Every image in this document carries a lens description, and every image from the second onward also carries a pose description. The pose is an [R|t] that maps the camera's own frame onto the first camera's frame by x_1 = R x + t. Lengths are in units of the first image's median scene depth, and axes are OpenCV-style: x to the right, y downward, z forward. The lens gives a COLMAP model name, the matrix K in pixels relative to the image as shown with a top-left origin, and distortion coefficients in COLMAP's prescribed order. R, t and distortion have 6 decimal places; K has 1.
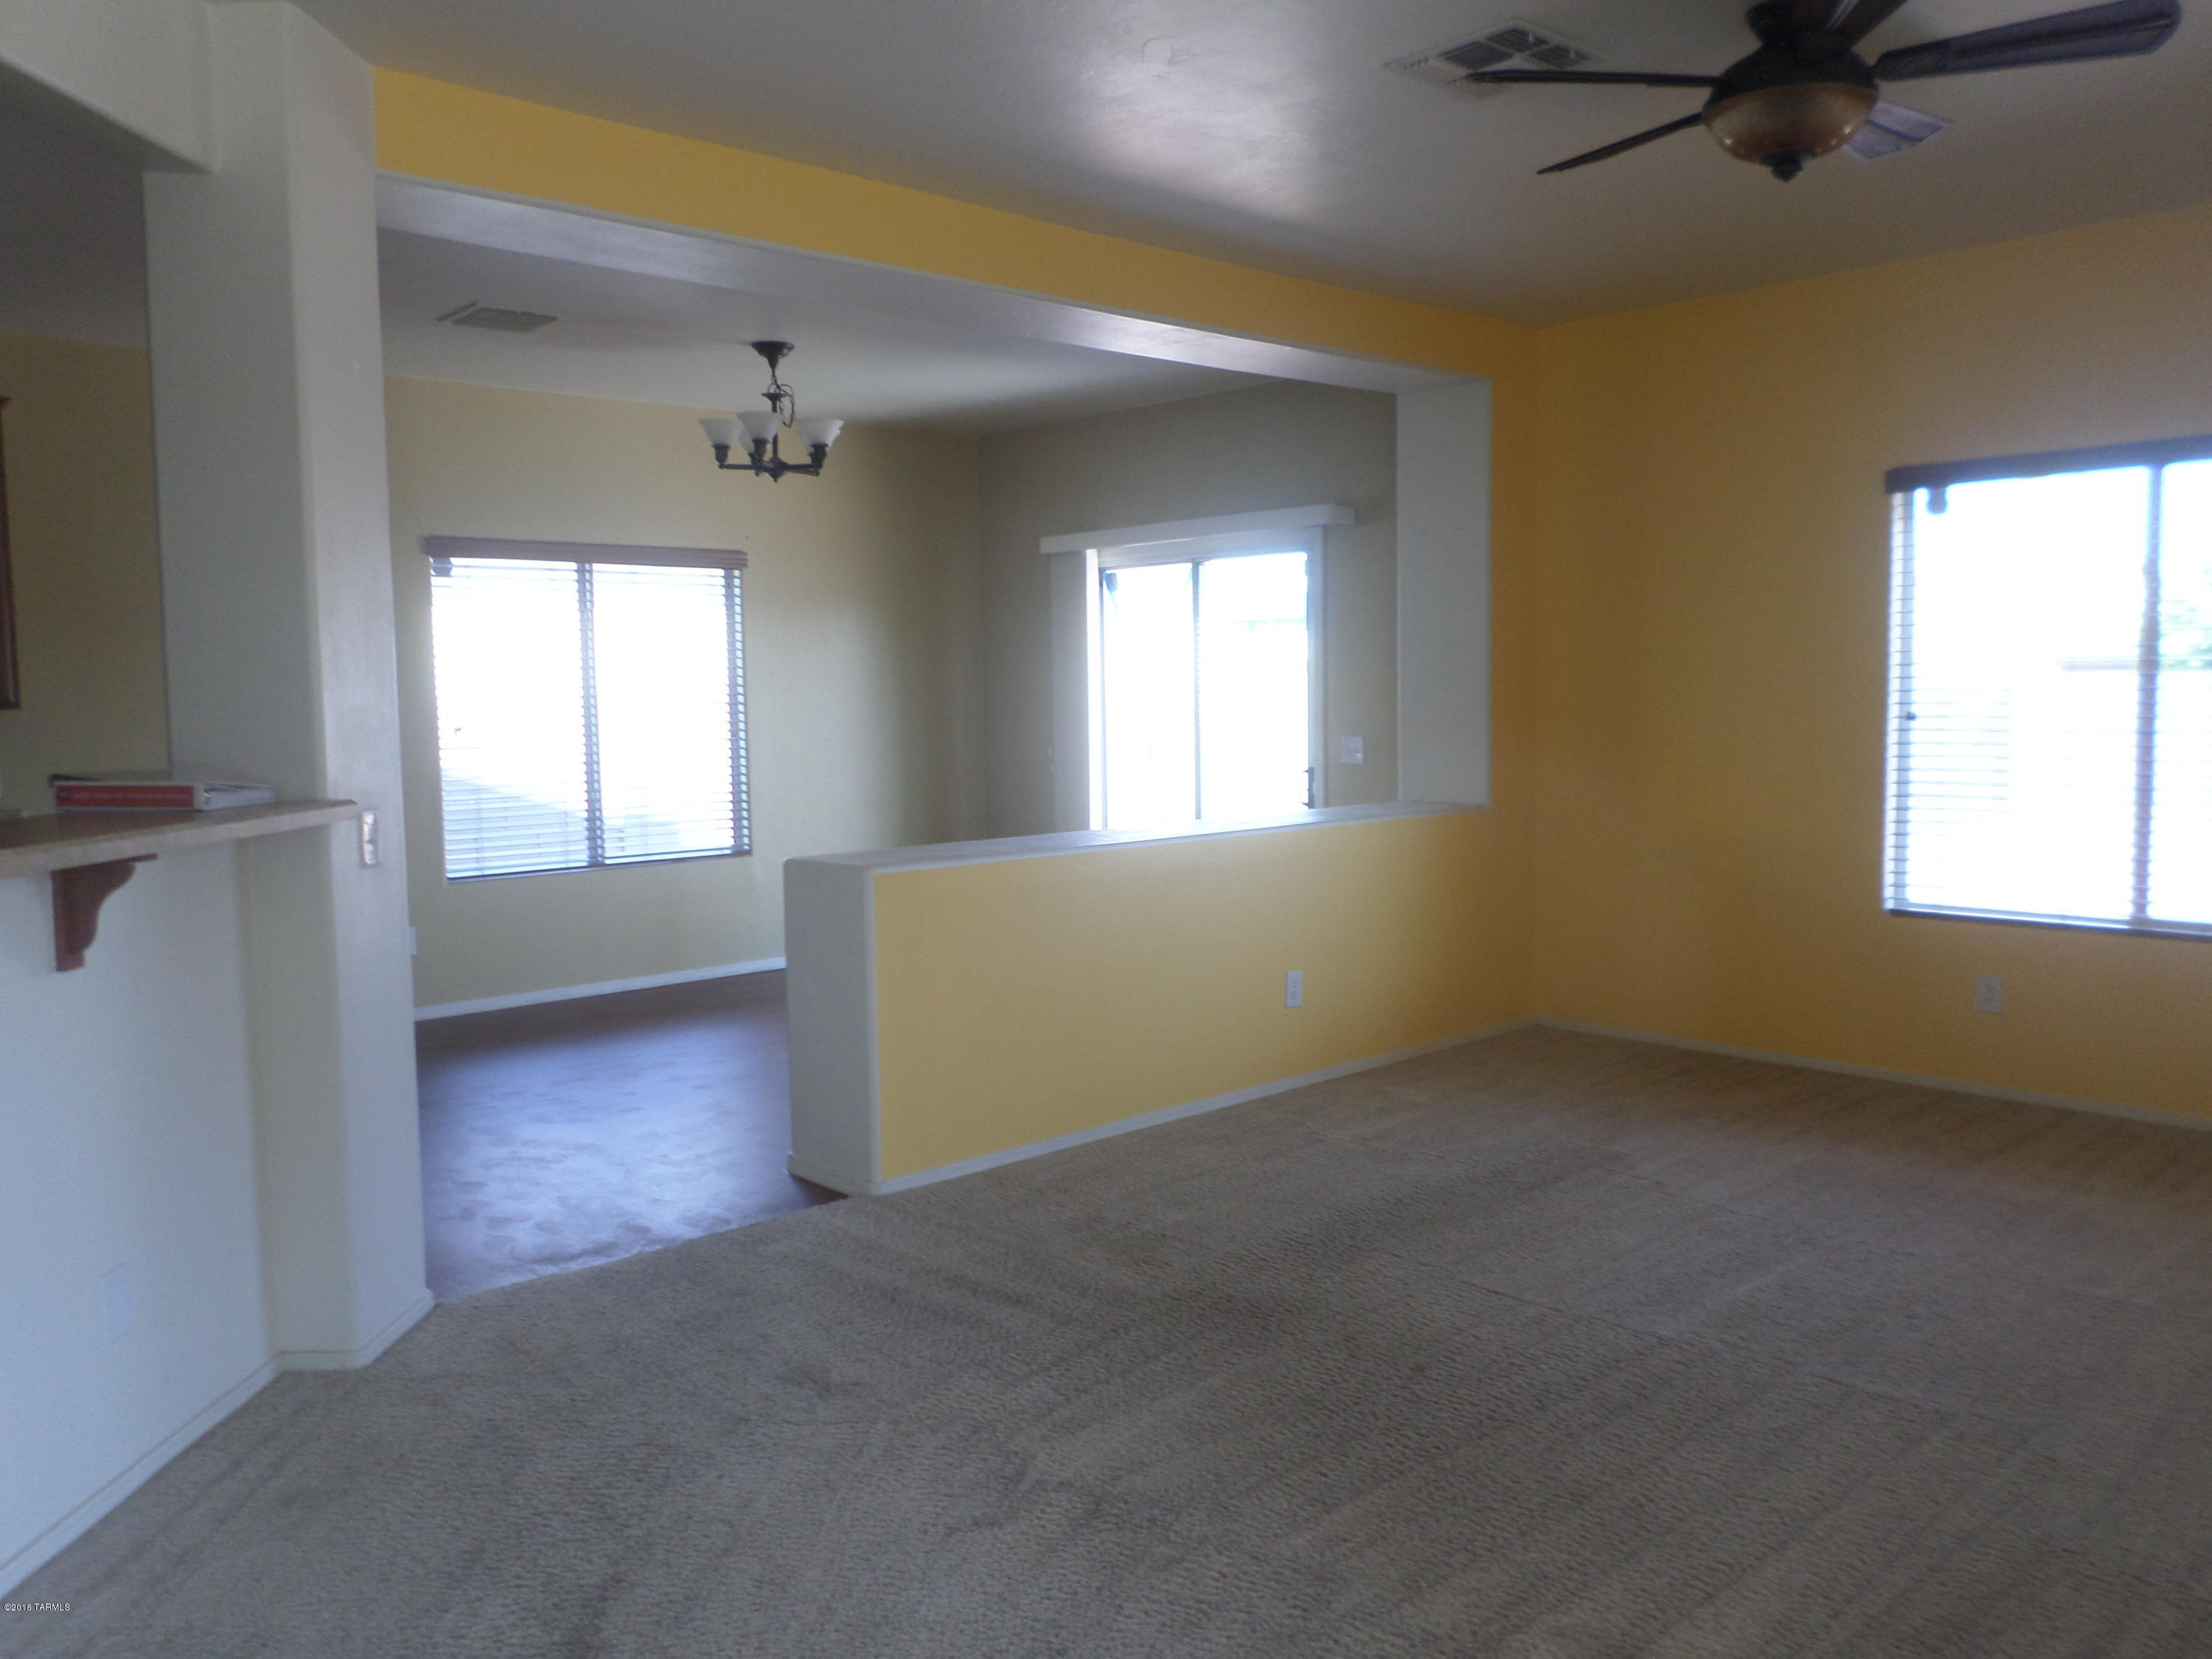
lens RADIAL K [[1682.8, 0, 1101.5], [0, 1682.8, 827.6], [0, 0, 1]] dist [-0.008619, -0.010979]
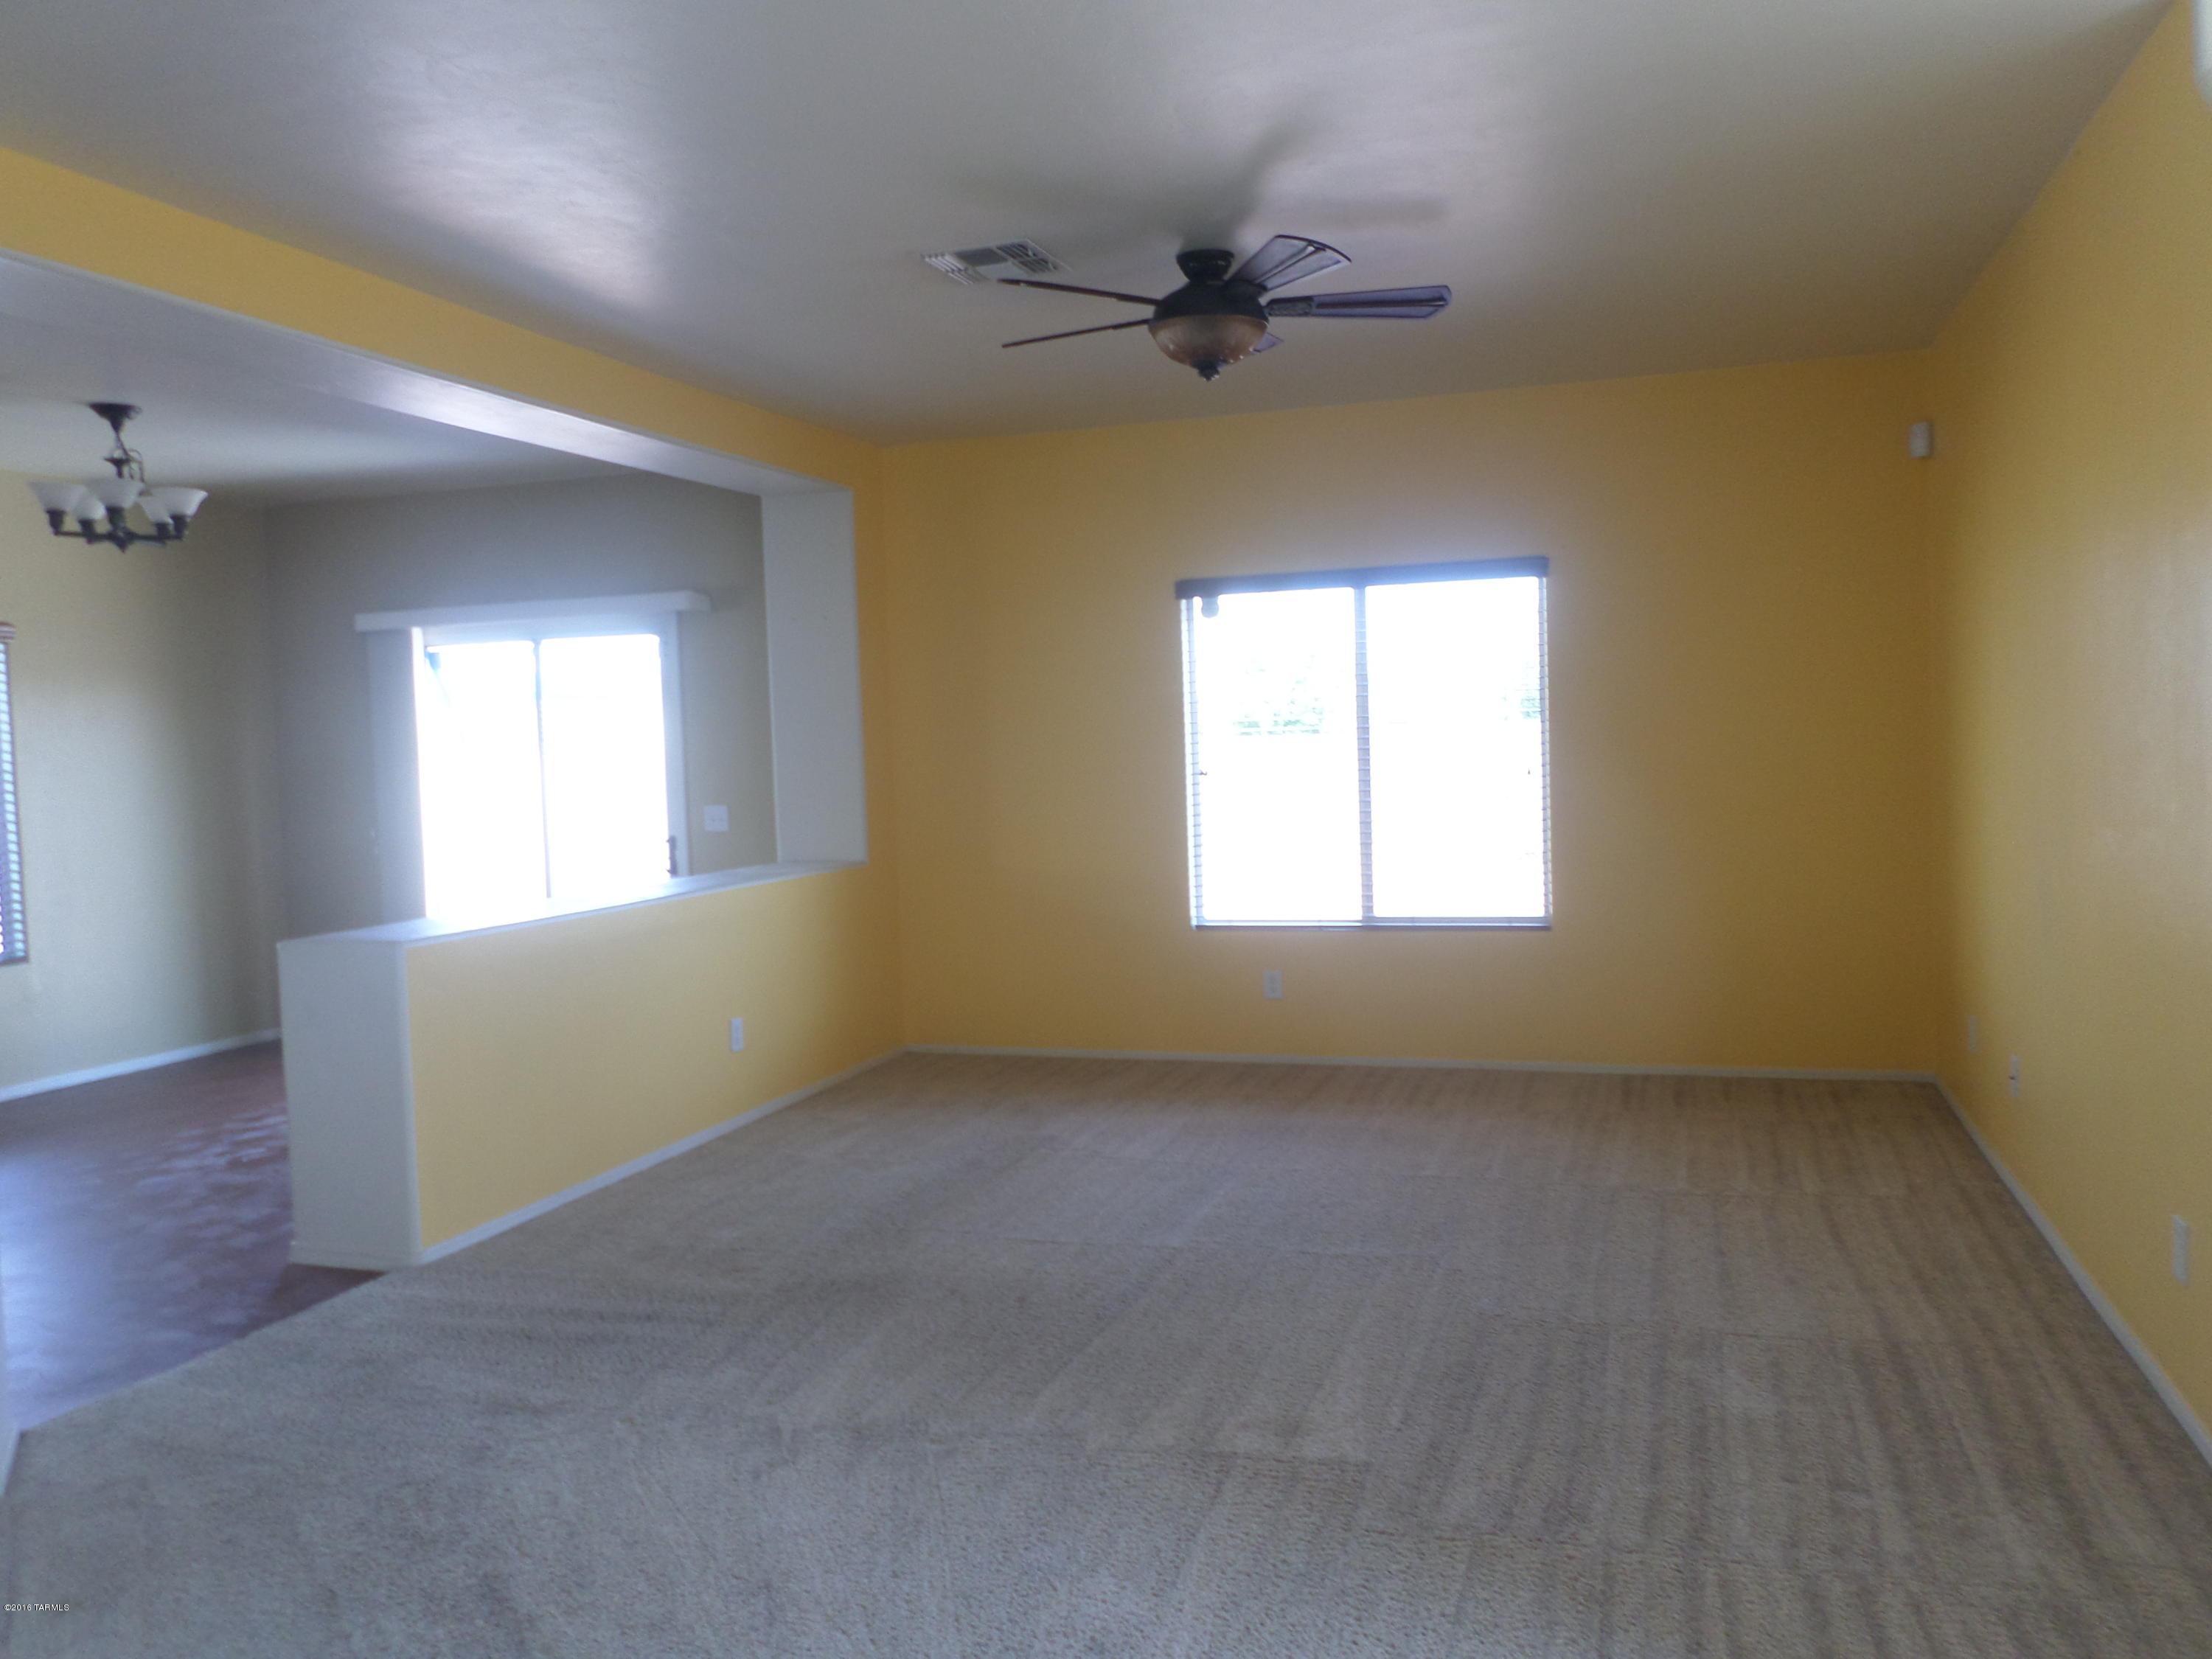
lens RADIAL K [[1682.6, 0, 1106.0], [0, 1682.6, 829.5], [0, 0, 1]] dist [-0.005897, -0.005033]
pose [[0.872106, -0.038649, 0.487789, -0.207492], [0.059591, 0.997845, -0.027479, 0.007158], [-0.485675, 0.053033, 0.872529, -0.081010]]
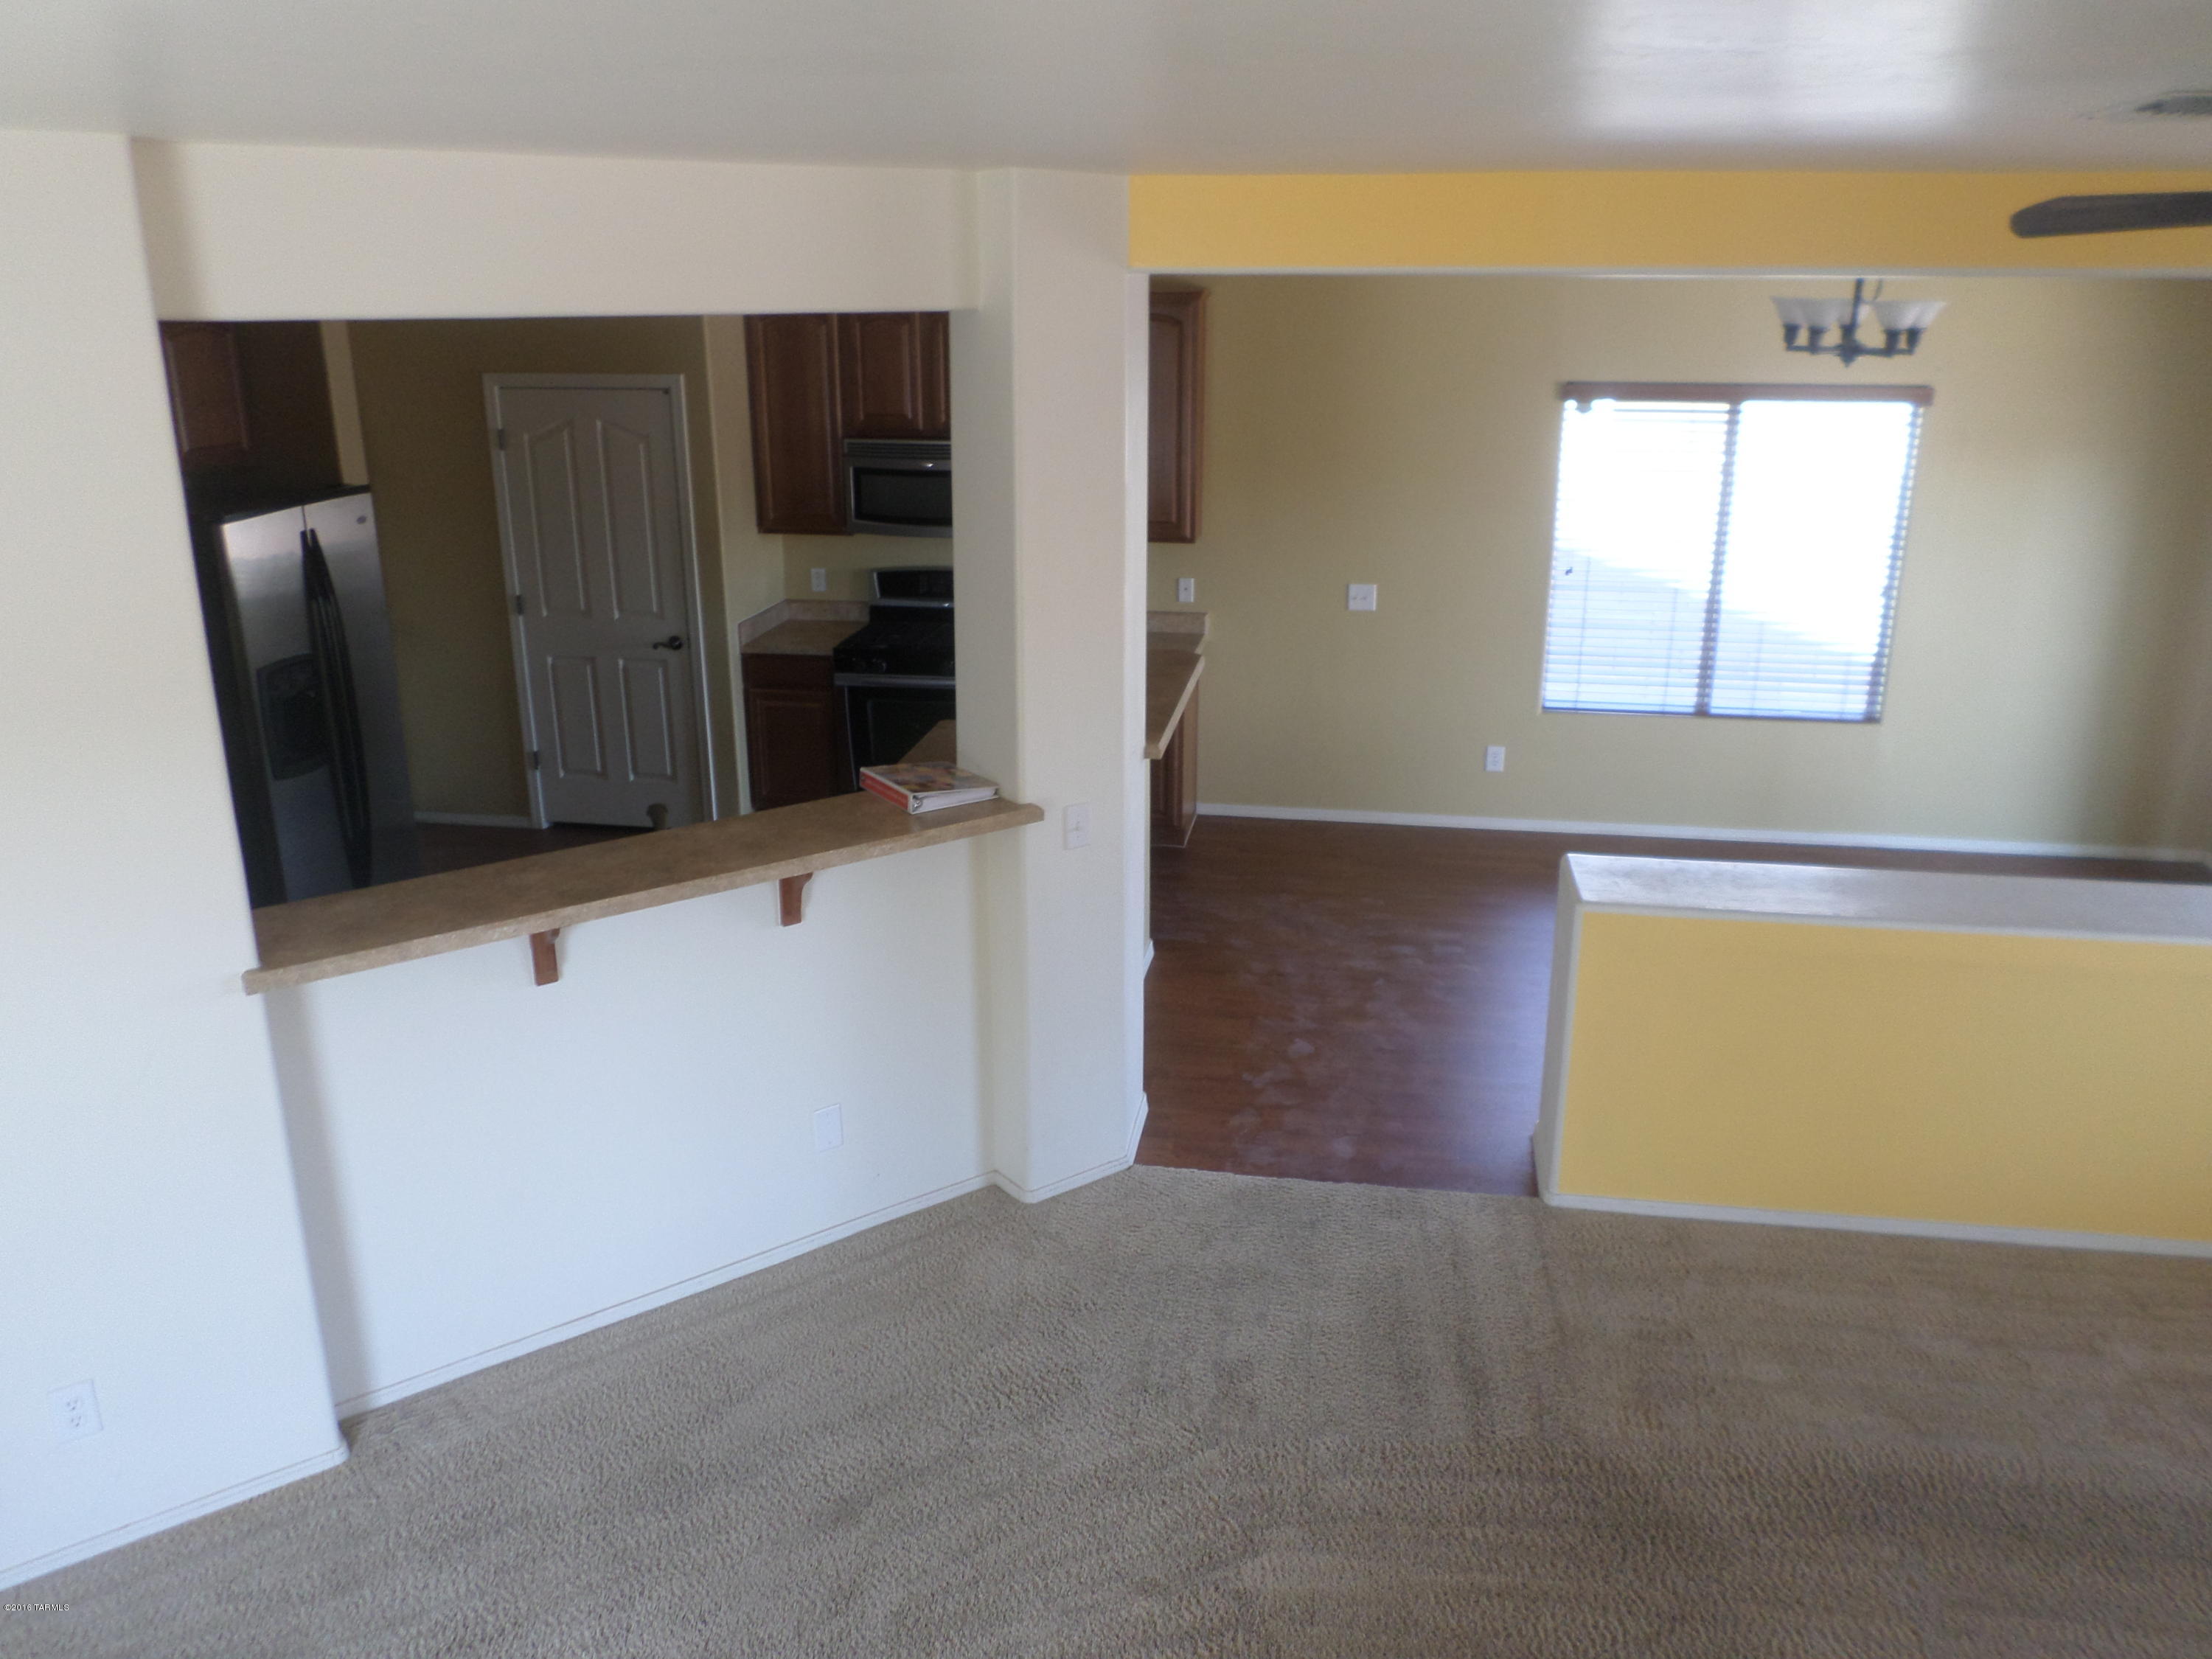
lens RADIAL K [[1682.6, 0, 1106.0], [0, 1682.6, 829.5], [0, 0, 1]] dist [-0.005897, -0.005033]
pose [[0.626642, 0.253126, -0.737053, 0.320468], [-0.076907, 0.961250, 0.264735, -0.204552], [0.775503, -0.109209, 0.621827, 0.141655]]
